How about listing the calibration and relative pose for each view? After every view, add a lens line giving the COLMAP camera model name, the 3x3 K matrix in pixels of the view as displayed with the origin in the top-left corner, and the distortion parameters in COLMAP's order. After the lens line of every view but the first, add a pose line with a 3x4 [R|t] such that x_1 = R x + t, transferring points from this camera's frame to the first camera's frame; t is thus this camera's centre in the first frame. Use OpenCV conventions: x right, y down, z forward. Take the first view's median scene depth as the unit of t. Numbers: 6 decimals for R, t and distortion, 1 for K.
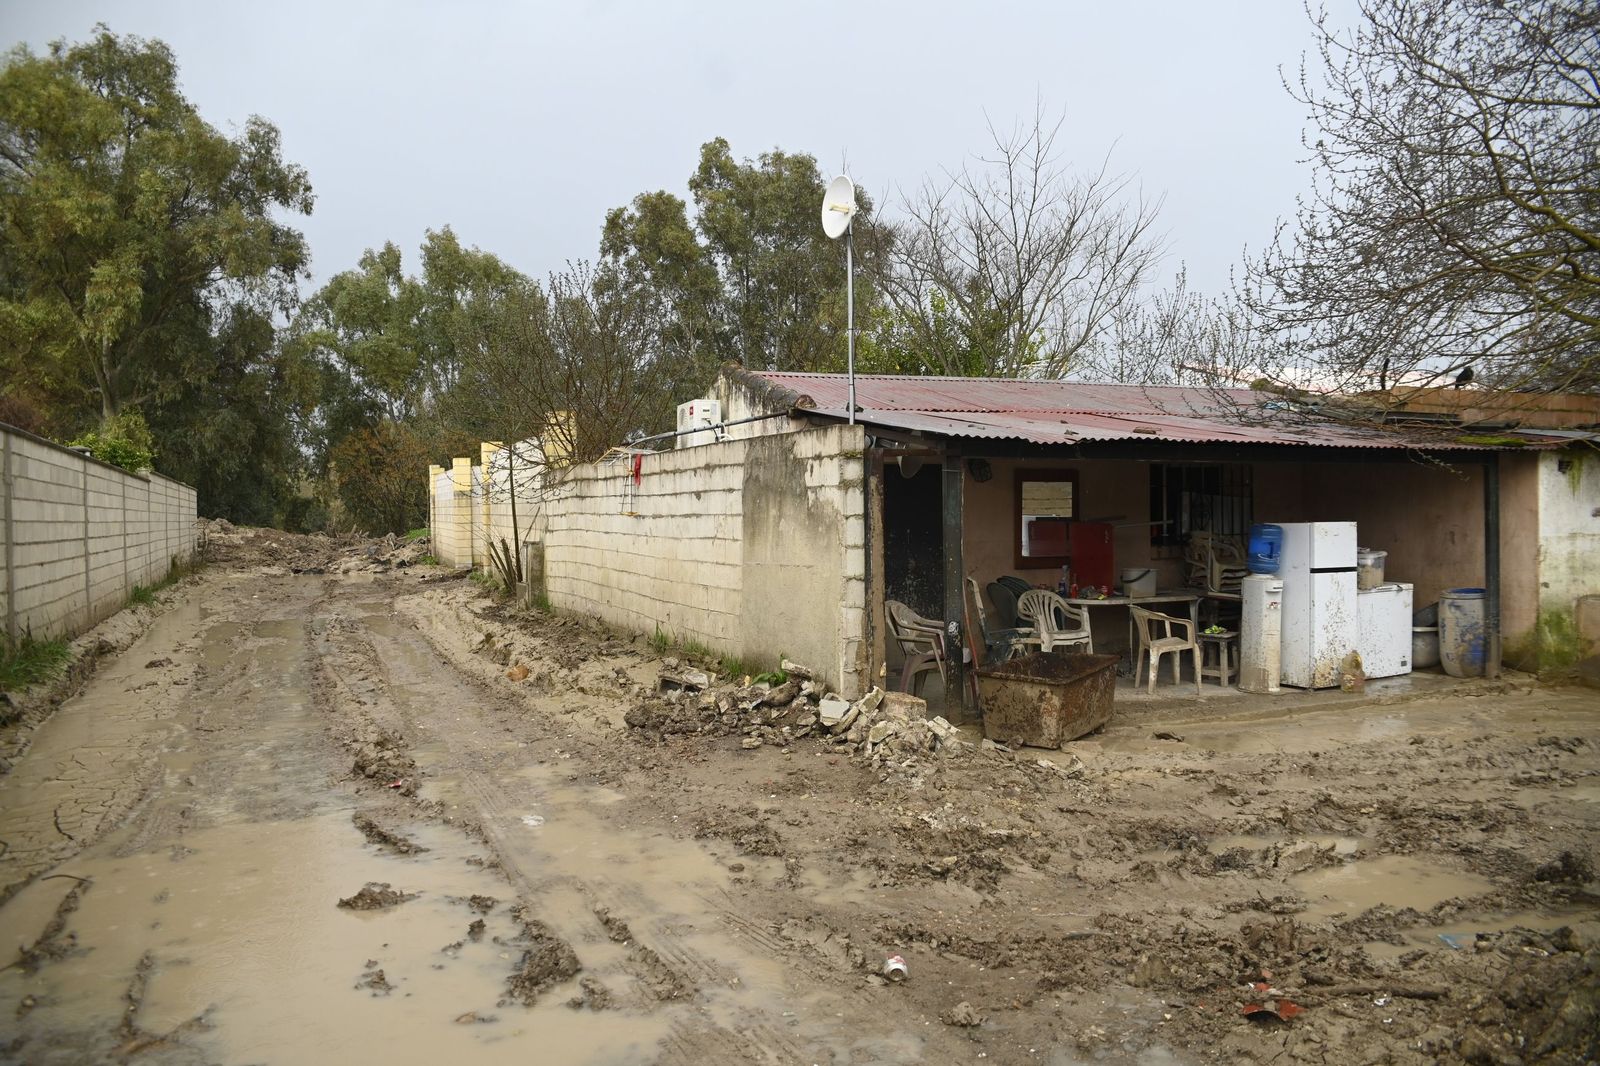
lens RADIAL K [[1087.4, 0, 800.0], [0, 1087.4, 533.0], [0, 0, 1]] dist [-0.111612, 0.085957]
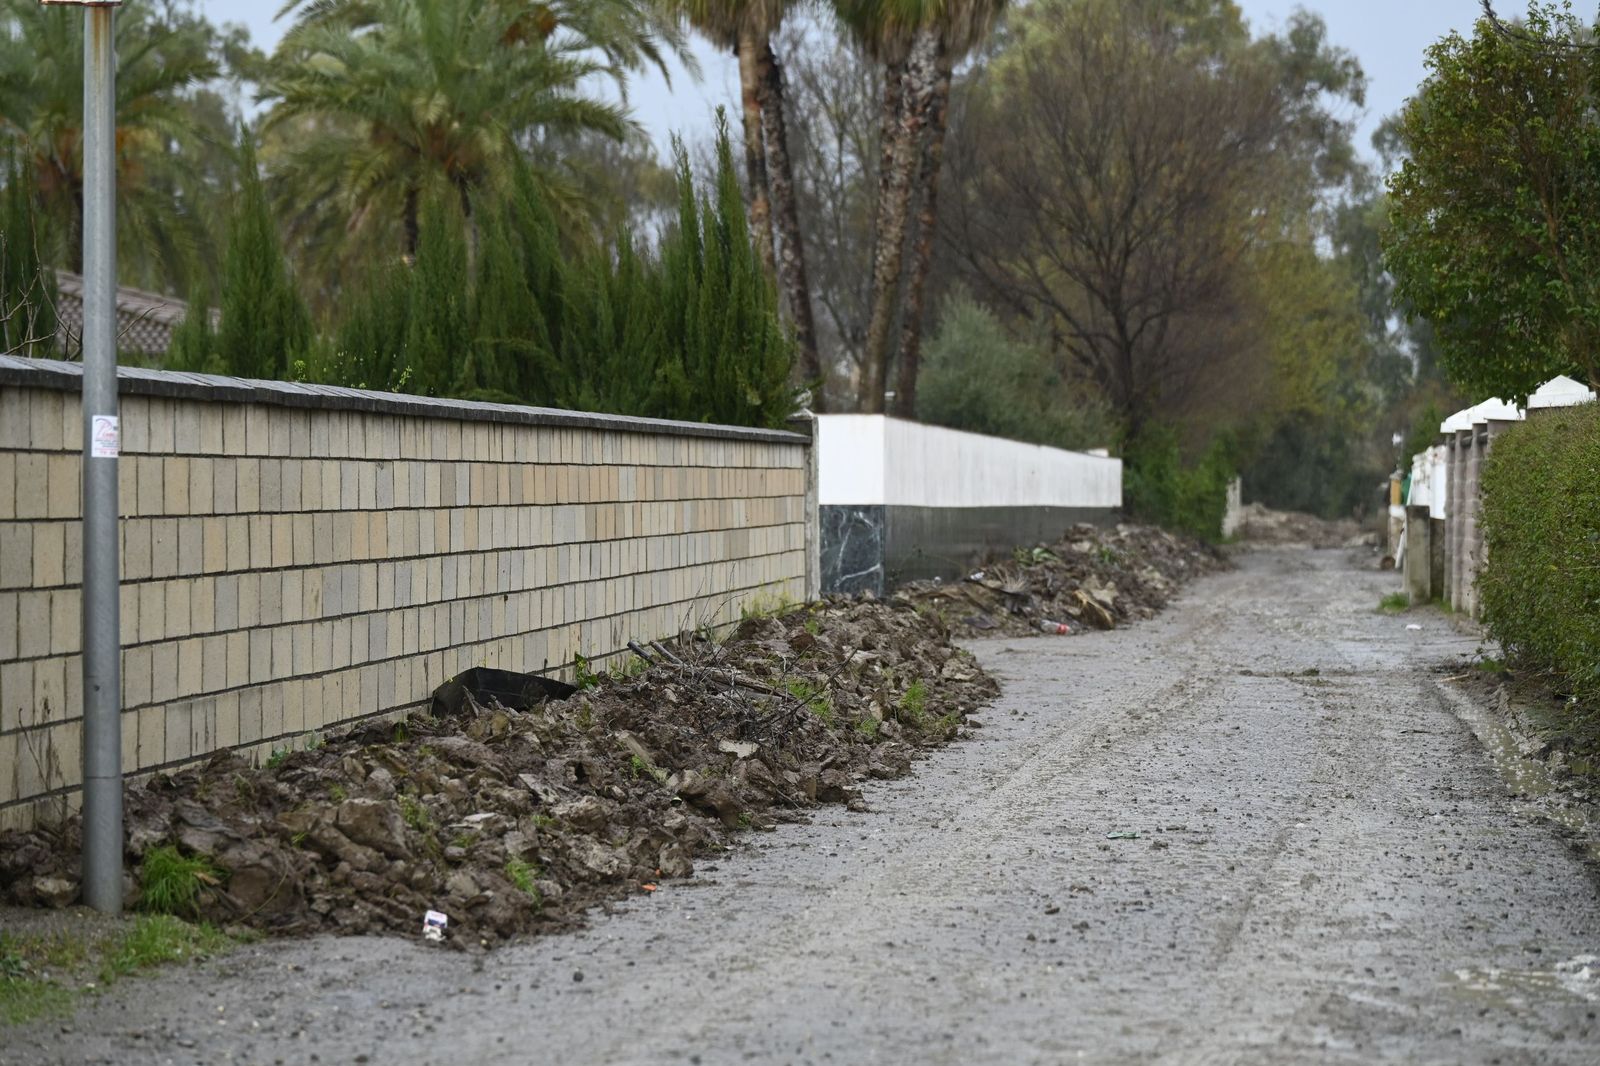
lens RADIAL K [[4268.8, 0, 800.0], [0, 4268.8, 533.0], [0, 0, 1]] dist [0.039510, -0.239955]
pose [[0.829072, 0.019109, -0.558815, 4.430229], [-0.021780, 0.999761, 0.001874, 0.056211], [0.558718, 0.010618, 0.829290, -8.480500]]
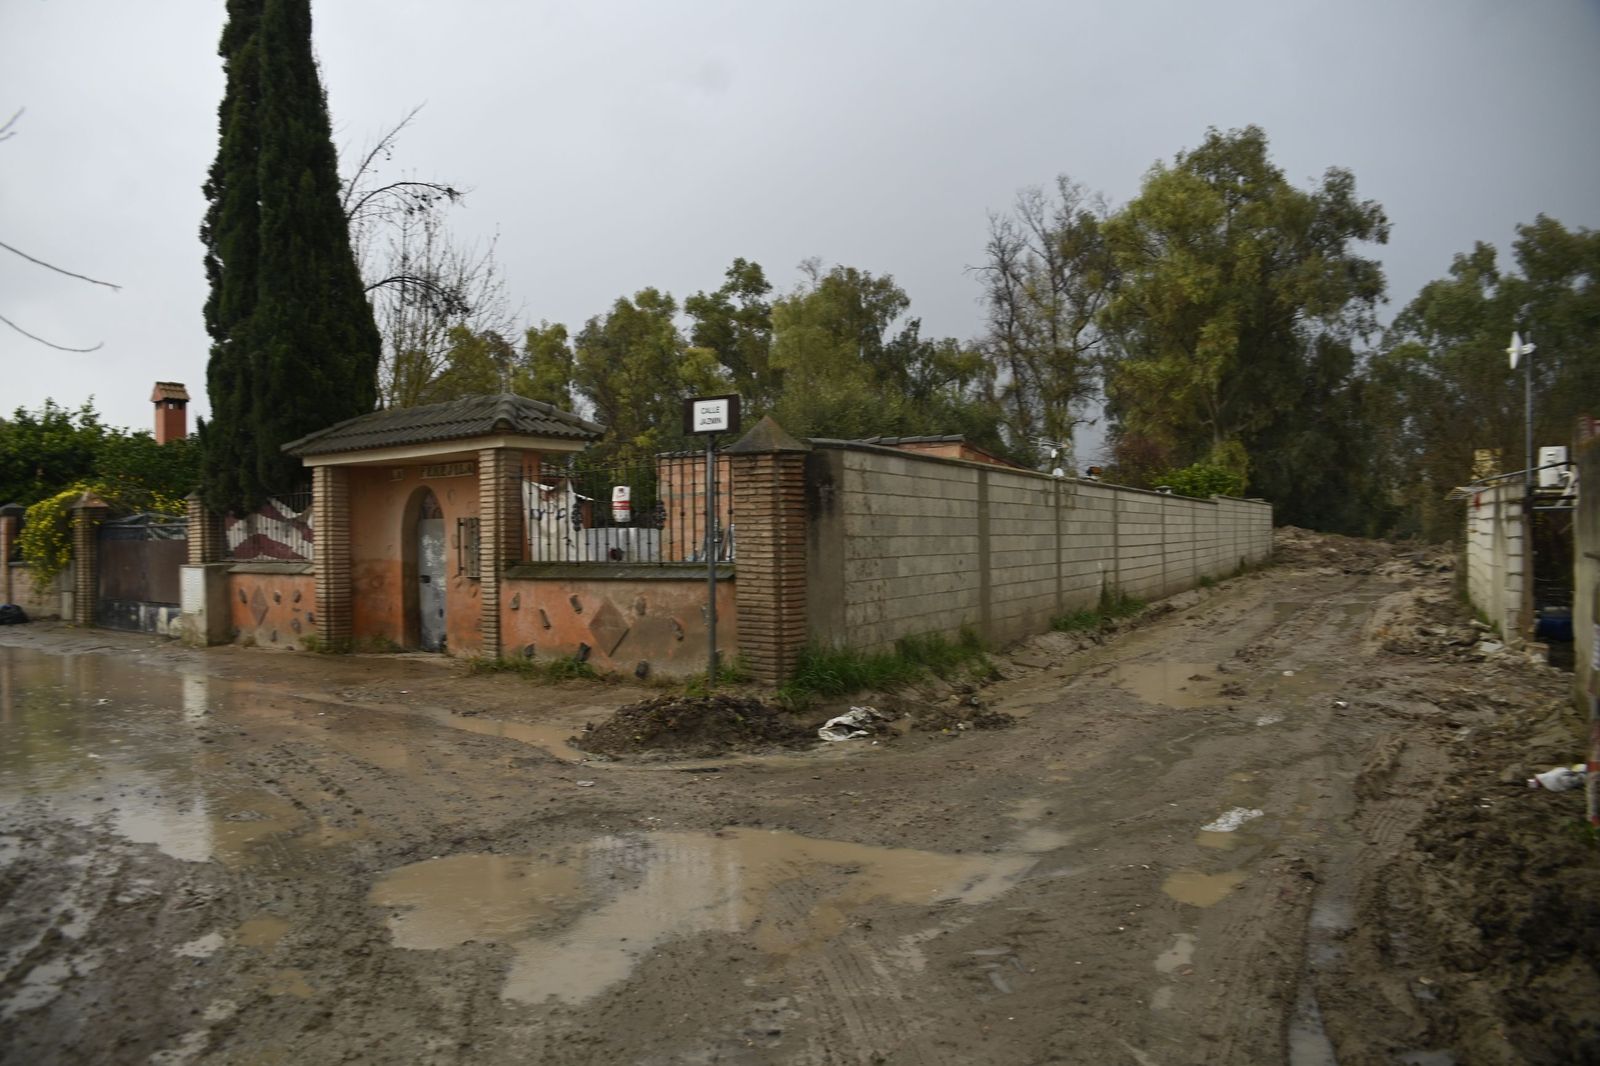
lens RADIAL K [[1087.4, 0, 800.0], [0, 1087.4, 533.0], [0, 0, 1]] dist [-0.111612, 0.085957]
pose [[0.565284, 0.004323, -0.824885, 0.405119], [-0.008070, 0.999967, -0.000290, -0.006623], [0.824857, 0.006820, 0.565300, -0.443863]]
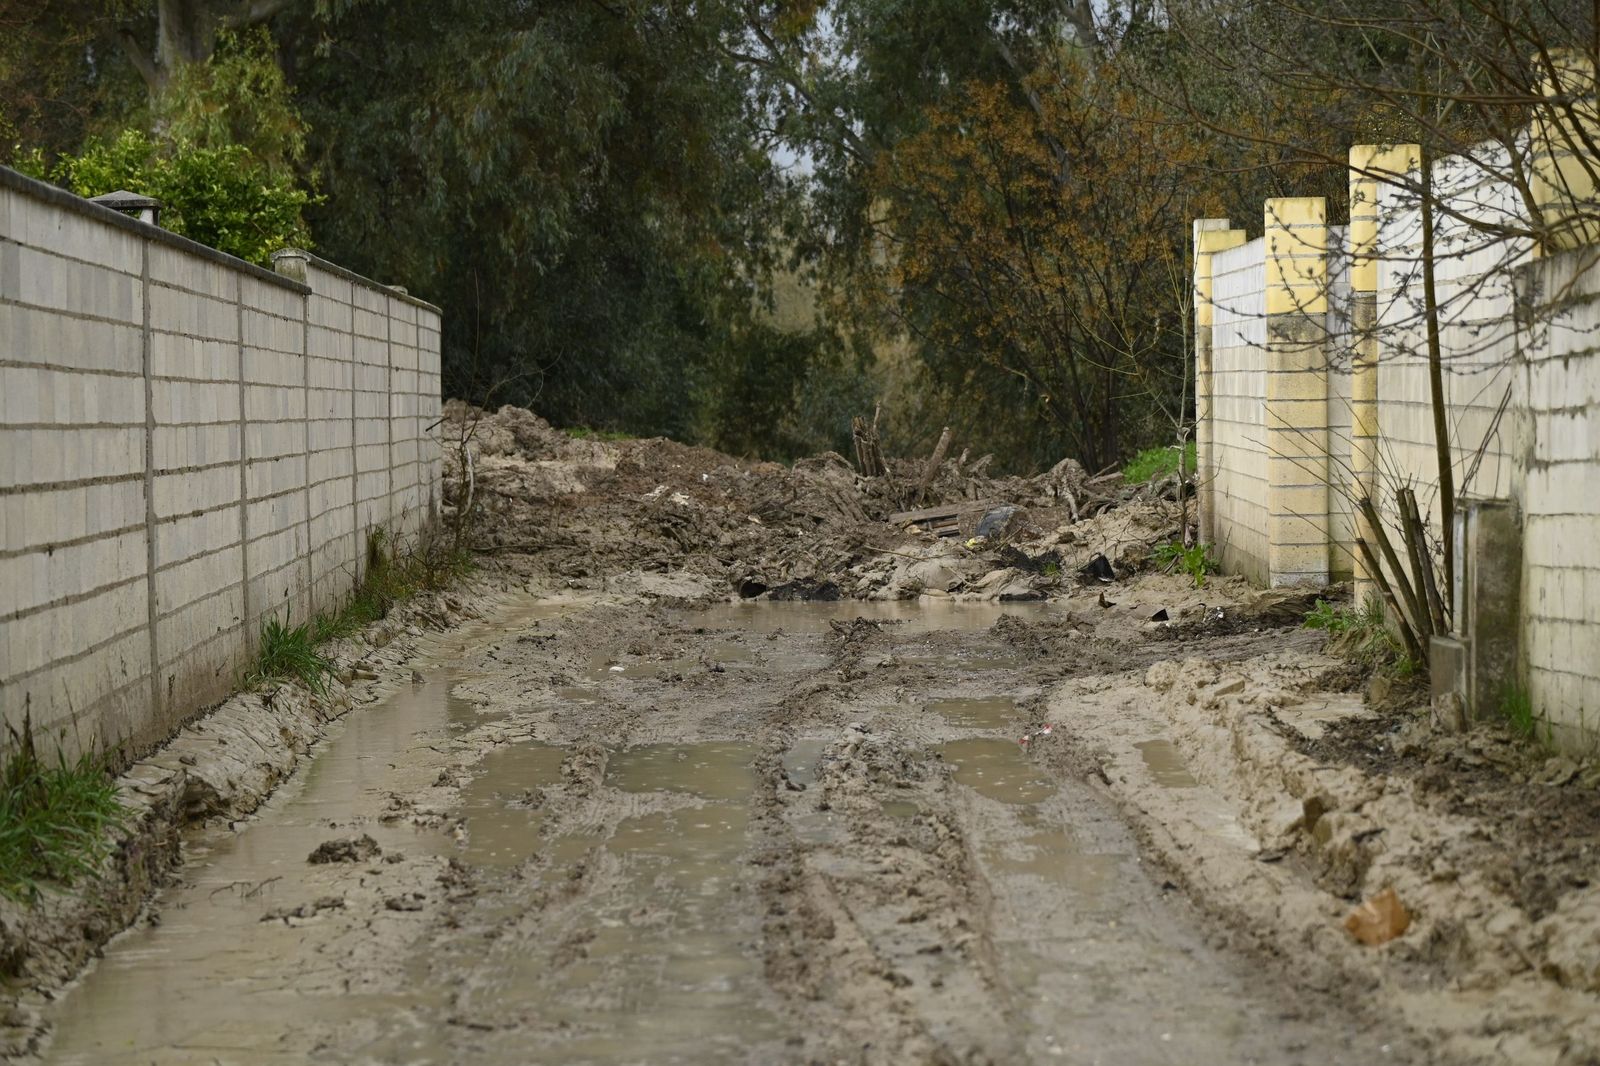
lens RADIAL K [[4268.8, 0, 800.0], [0, 4268.8, 533.0], [0, 0, 1]] dist [0.039510, -0.239955]
pose [[0.907739, 0.014940, -0.419270, 0.079084], [-0.007901, 0.999797, 0.018520, -0.003132], [0.419462, -0.013498, 0.907673, -0.147896]]
